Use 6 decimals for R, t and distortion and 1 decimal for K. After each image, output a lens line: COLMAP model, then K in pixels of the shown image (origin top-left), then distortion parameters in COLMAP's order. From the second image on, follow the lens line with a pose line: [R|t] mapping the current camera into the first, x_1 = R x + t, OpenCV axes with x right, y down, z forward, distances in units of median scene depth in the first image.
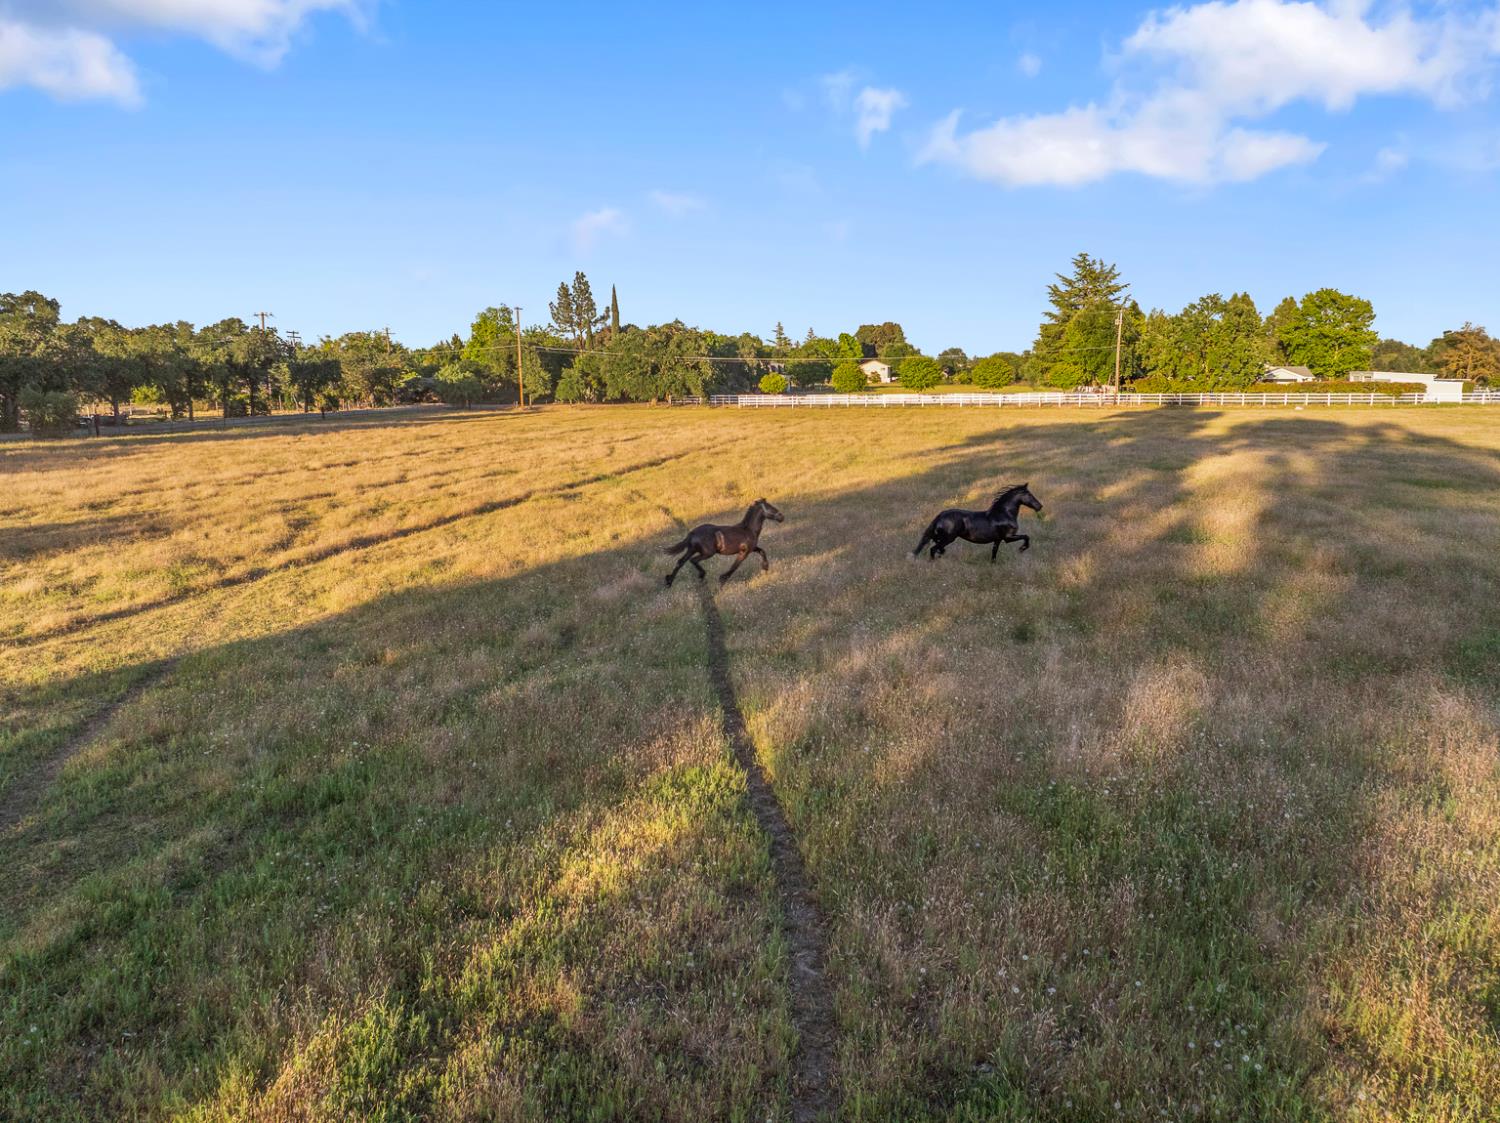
lens RADIAL K [[1057.5, 0, 750.0], [0, 1057.5, 561.5], [0, 0, 1]] dist [-0.061373, 0.032500]
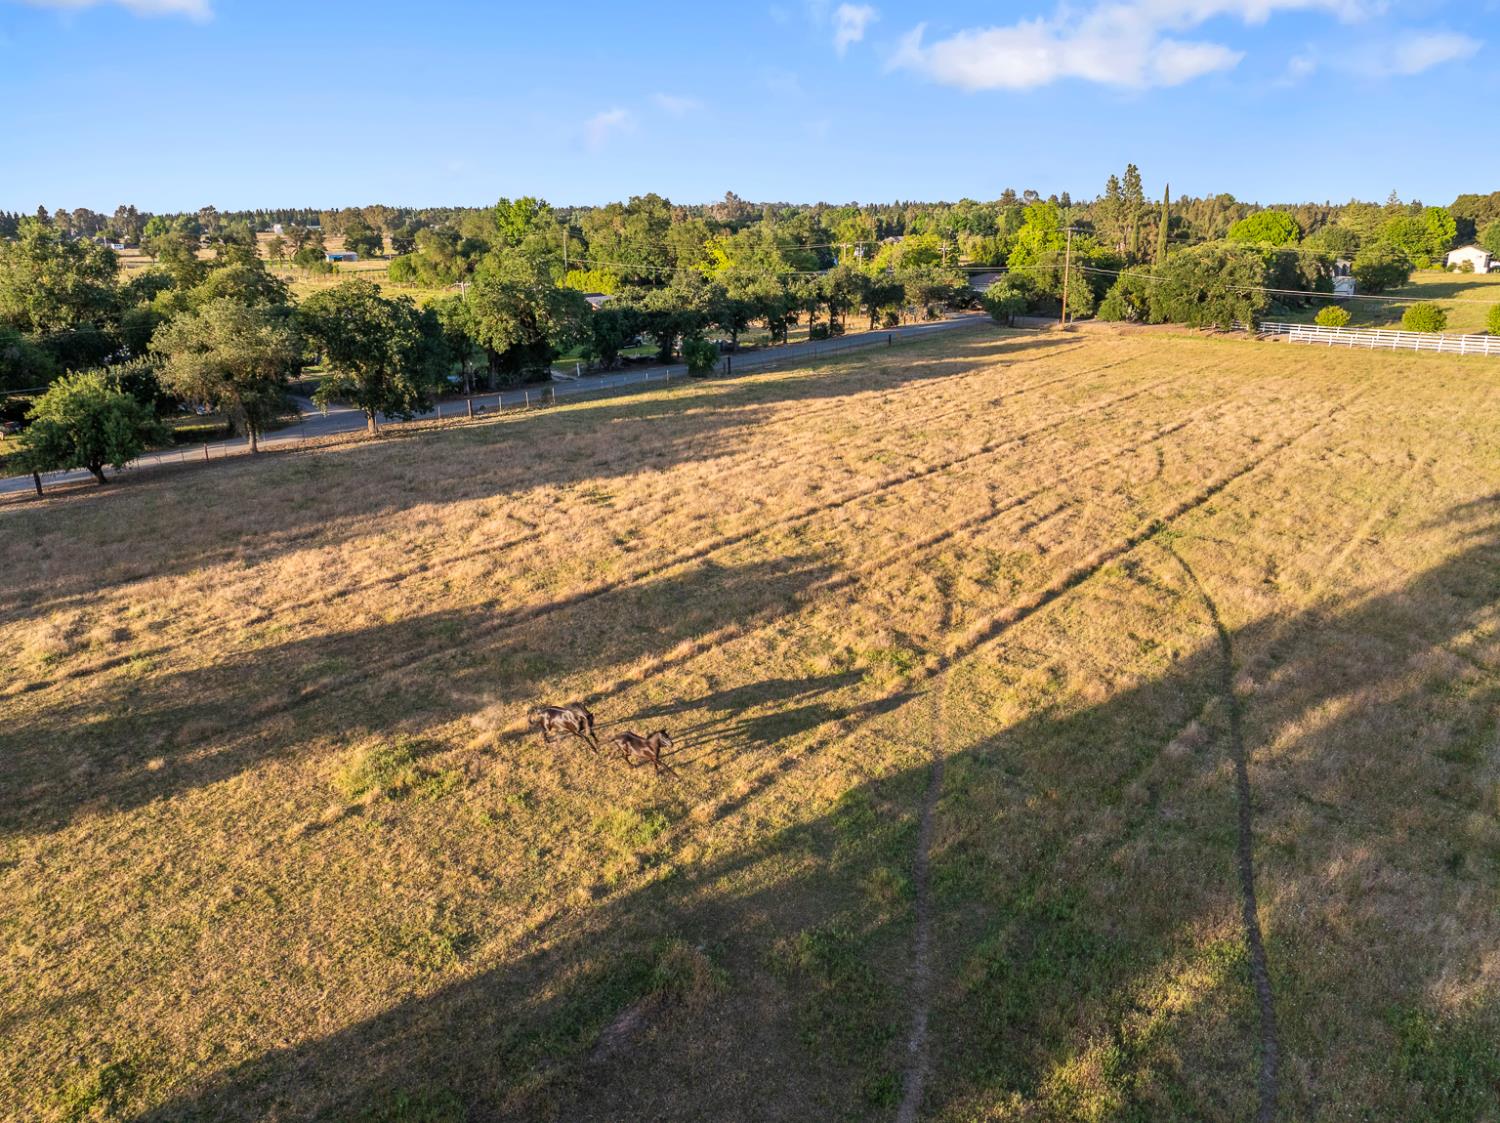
lens RADIAL K [[1057.5, 0, 750.0], [0, 1057.5, 561.5], [0, 0, 1]] dist [-0.061373, 0.032500]
pose [[0.890172, 0.146922, -0.431286, -0.011898], [-0.082607, 0.982937, 0.164348, -0.081461], [0.448073, -0.110671, 0.887120, -0.118790]]
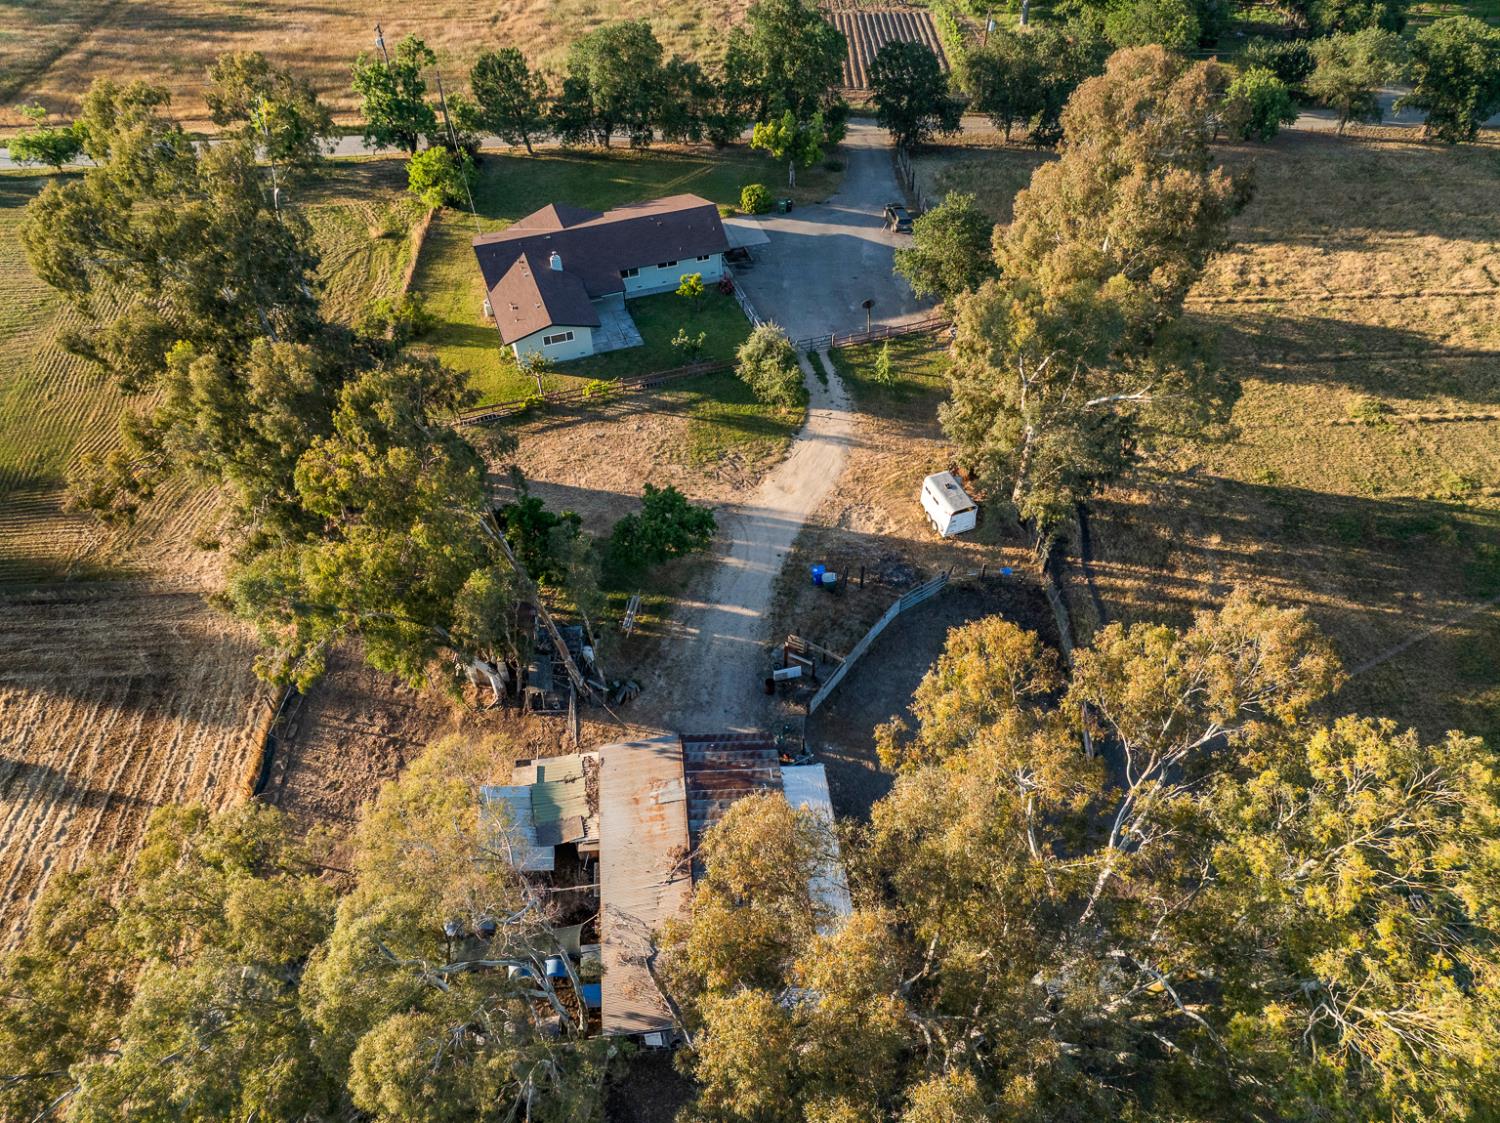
lens RADIAL K [[1057.5, 0, 750.0], [0, 1057.5, 561.5], [0, 0, 1]] dist [-0.061373, 0.032500]
pose [[0.263269, 0.699081, -0.664812, 0.229693], [-0.167761, 0.711798, 0.682055, -0.325110], [0.950024, -0.068034, 0.304673, -0.567139]]
